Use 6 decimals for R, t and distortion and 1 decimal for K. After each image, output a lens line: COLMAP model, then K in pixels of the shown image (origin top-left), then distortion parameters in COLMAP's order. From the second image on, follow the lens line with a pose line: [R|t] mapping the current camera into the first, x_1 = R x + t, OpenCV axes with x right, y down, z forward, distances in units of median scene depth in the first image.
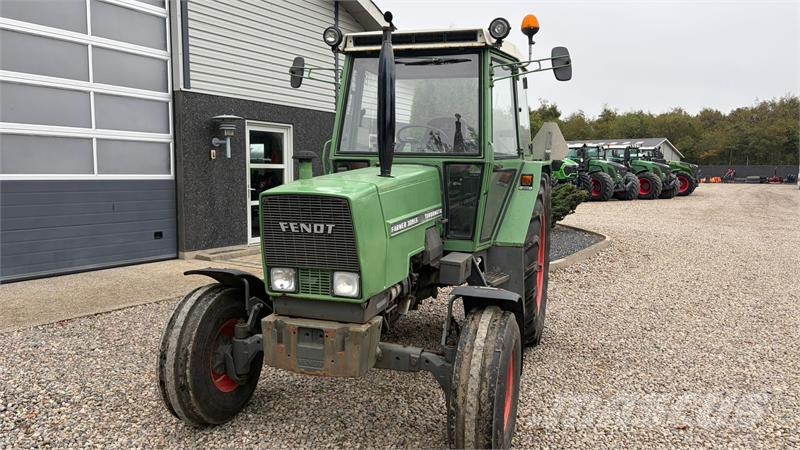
lens RADIAL K [[601.4, 0, 405.8], [0, 601.4, 228.0], [0, 0, 1]] dist [0.053601, -0.059456]
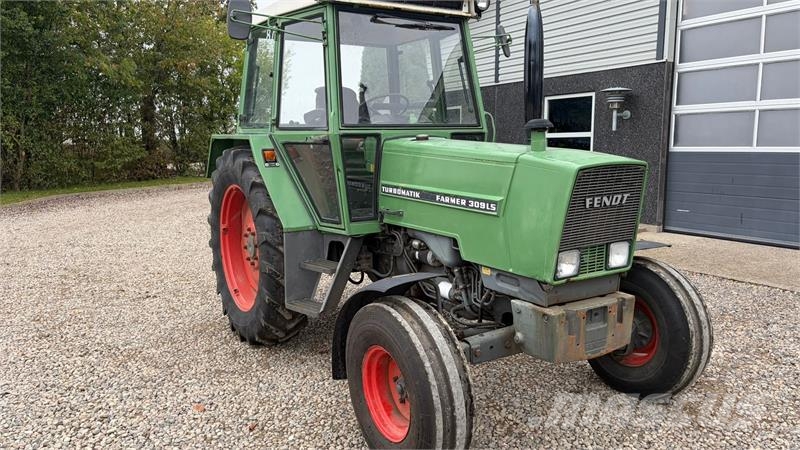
lens RADIAL K [[601.4, 0, 396.8], [0, 601.4, 232.0], [0, 0, 1]] dist [0.053601, -0.059456]
pose [[-0.470734, 0.122115, -0.873783, 0.565228], [-0.079796, 0.980423, 0.180007, -0.069314], [0.878659, 0.154460, -0.451774, 0.790819]]
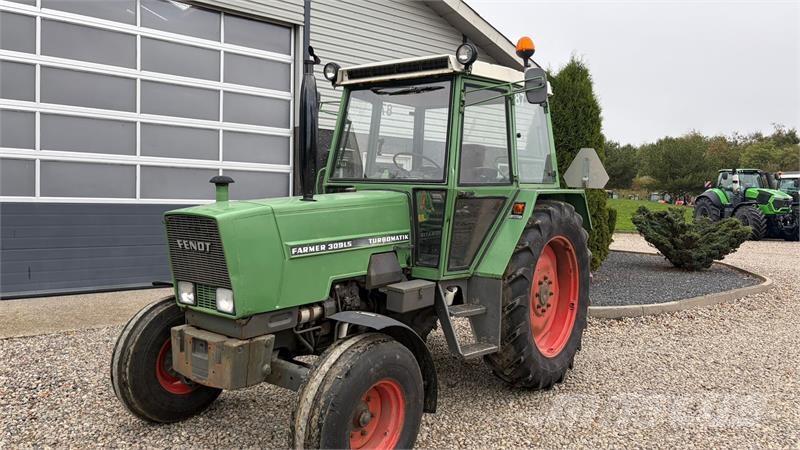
lens RADIAL K [[601.4, 0, 407.0], [0, 601.4, 217.9], [0, 0, 1]] dist [0.053601, -0.059456]
pose [[0.944446, 0.021261, -0.327978, 0.228416], [-0.043525, 0.997207, -0.060690, -0.000127], [0.325772, 0.071593, 0.942734, 0.036381]]
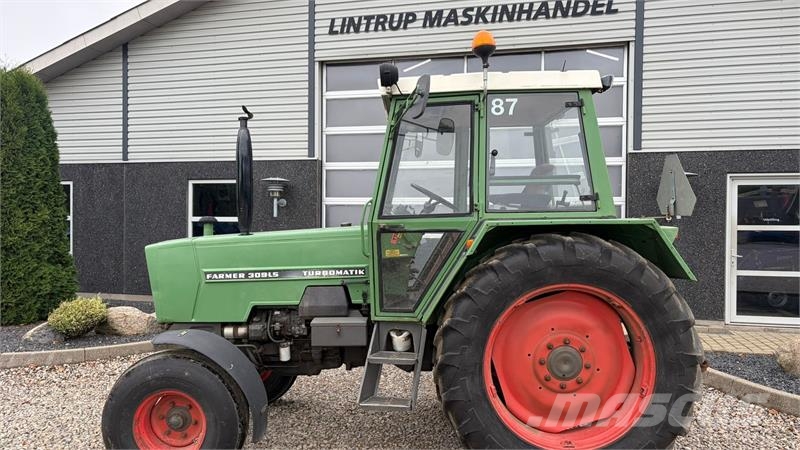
lens RADIAL K [[601.4, 0, 396.0], [0, 601.4, 229.3], [0, 0, 1]] dist [0.053601, -0.059456]
pose [[0.278667, -0.000212, -0.960388, 0.596818], [-0.097911, 0.994783, -0.028630, -0.044955], [0.955384, 0.102010, 0.277192, 0.461649]]
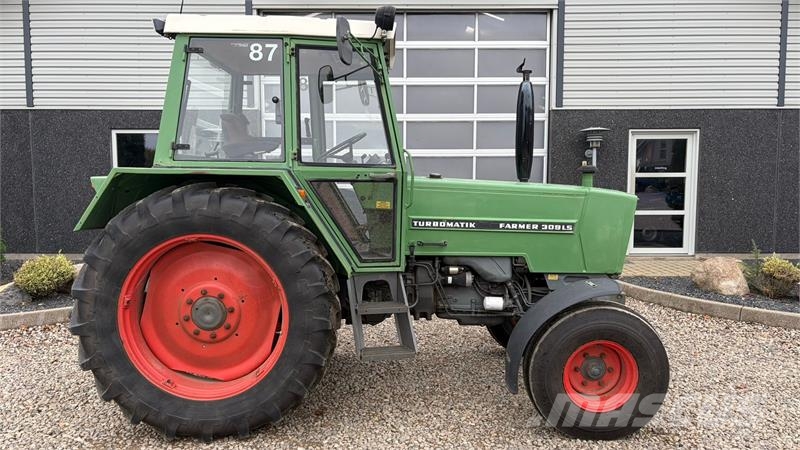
lens RADIAL K [[601.4, 0, 396.1], [0, 601.4, 226.3], [0, 0, 1]] dist [0.053601, -0.059456]
pose [[0.512382, 0.060260, -0.856641, 0.573161], [-0.076315, 0.996783, 0.024472, -0.019442], [0.855360, 0.052835, 0.515333, 0.225139]]
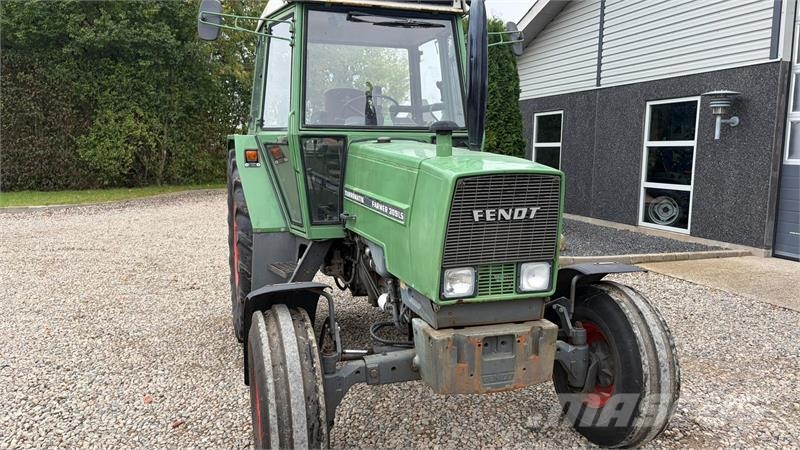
lens RADIAL K [[601.4, 0, 400.0], [0, 601.4, 227.4], [0, 0, 1]] dist [0.053601, -0.059456]
pose [[-0.661589, 0.078303, -0.745767, 0.453538], [-0.089693, 0.979130, 0.182374, -0.078575], [0.744483, 0.187547, -0.640758, 0.903150]]
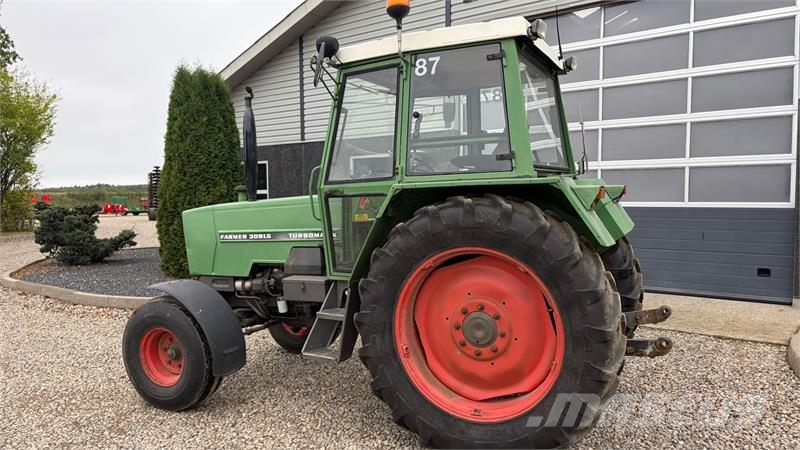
lens RADIAL K [[601.4, 0, 401.7], [0, 601.4, 230.1], [0, 0, 1]] dist [0.053601, -0.059456]
pose [[-0.125960, 0.046183, -0.990960, 0.636740], [-0.090817, 0.994184, 0.057877, -0.064184], [0.987870, 0.097286, -0.121033, 0.736181]]
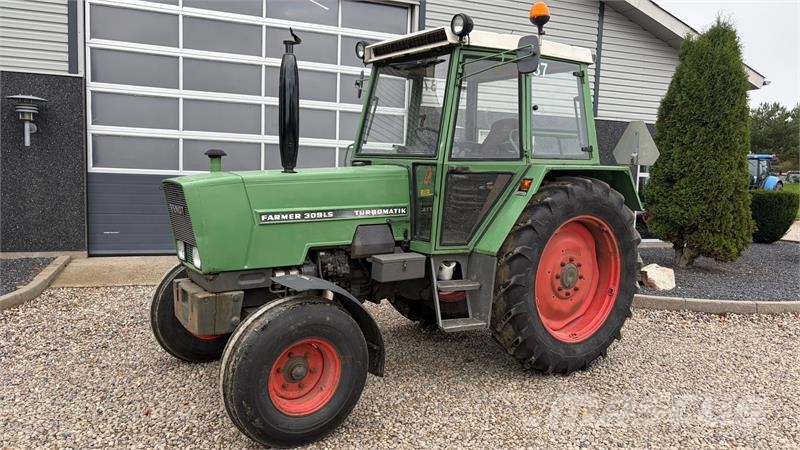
lens RADIAL K [[601.4, 0, 406.5], [0, 601.4, 230.3], [0, 0, 1]] dist [0.053601, -0.059456]
pose [[0.795582, 0.074699, -0.601223, 0.402140], [-0.084435, 0.996356, 0.012061, -0.004940], [0.599933, 0.041169, 0.798990, 0.113481]]
